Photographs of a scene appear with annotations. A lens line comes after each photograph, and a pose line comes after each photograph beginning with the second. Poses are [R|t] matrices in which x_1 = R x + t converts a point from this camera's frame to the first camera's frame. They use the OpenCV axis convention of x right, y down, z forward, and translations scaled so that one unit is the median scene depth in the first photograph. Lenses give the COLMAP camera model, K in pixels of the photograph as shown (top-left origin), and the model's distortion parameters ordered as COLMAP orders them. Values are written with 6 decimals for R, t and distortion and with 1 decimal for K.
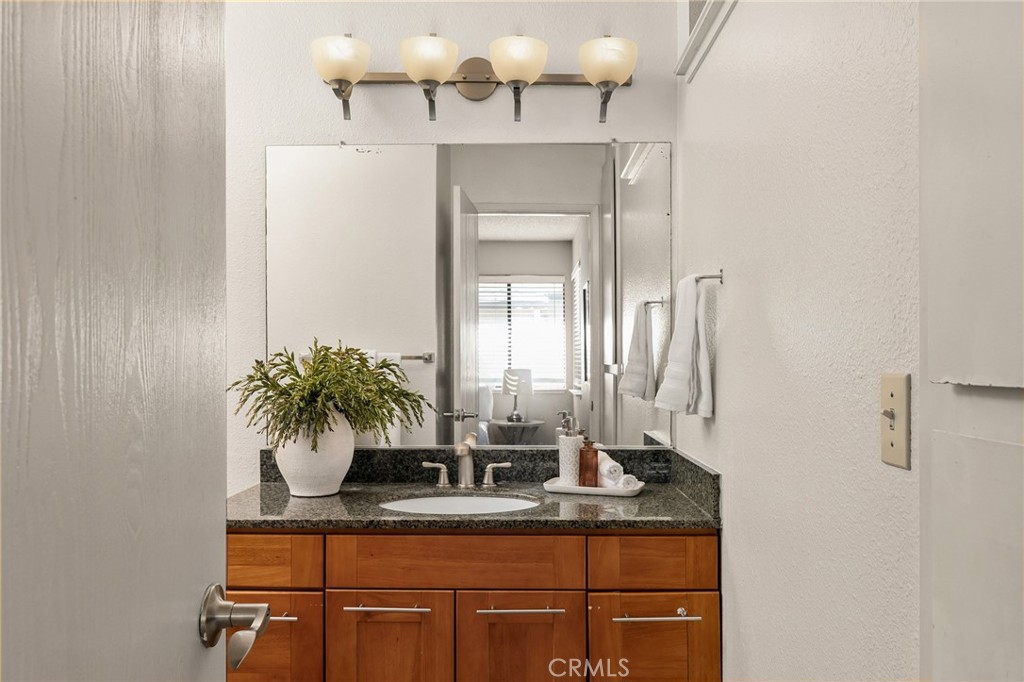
lens RADIAL K [[803.2, 0, 511.5], [0, 803.2, 343.9], [0, 0, 1]] dist [-0.046222, -0.000134]
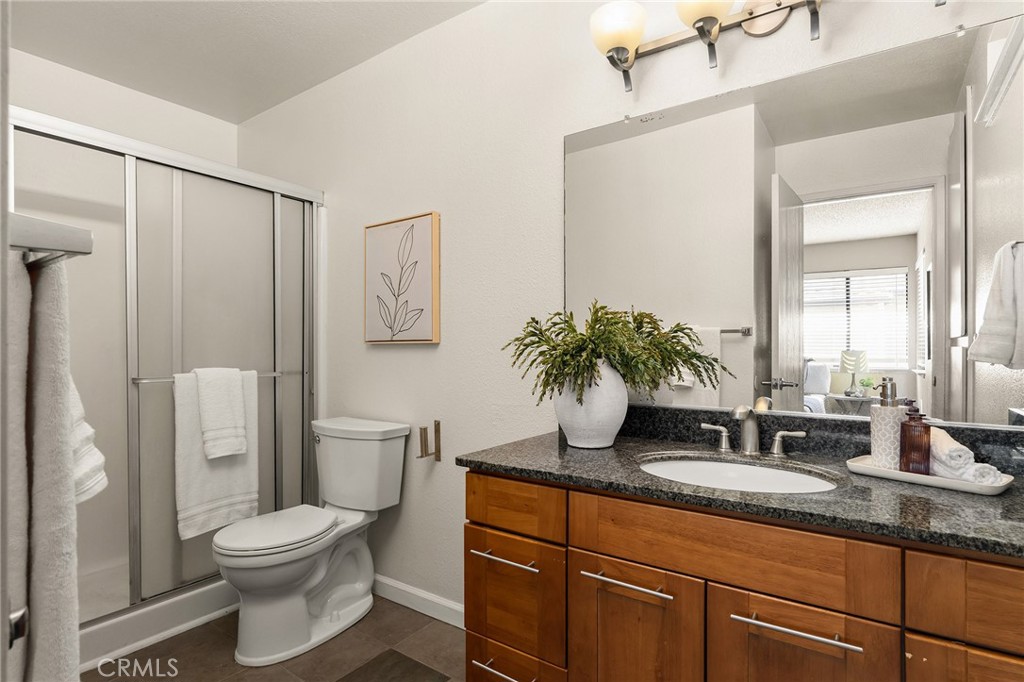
lens RADIAL K [[524.6, 0, 513.2], [0, 524.6, 348.3], [0, 0, 1]] dist [-0.003333, -0.002023]
pose [[0.832004, 0.002090, -0.554766, 0.051349], [0.007099, 0.999871, 0.014413, 0.047099], [0.554725, -0.015930, 0.831882, 0.356101]]
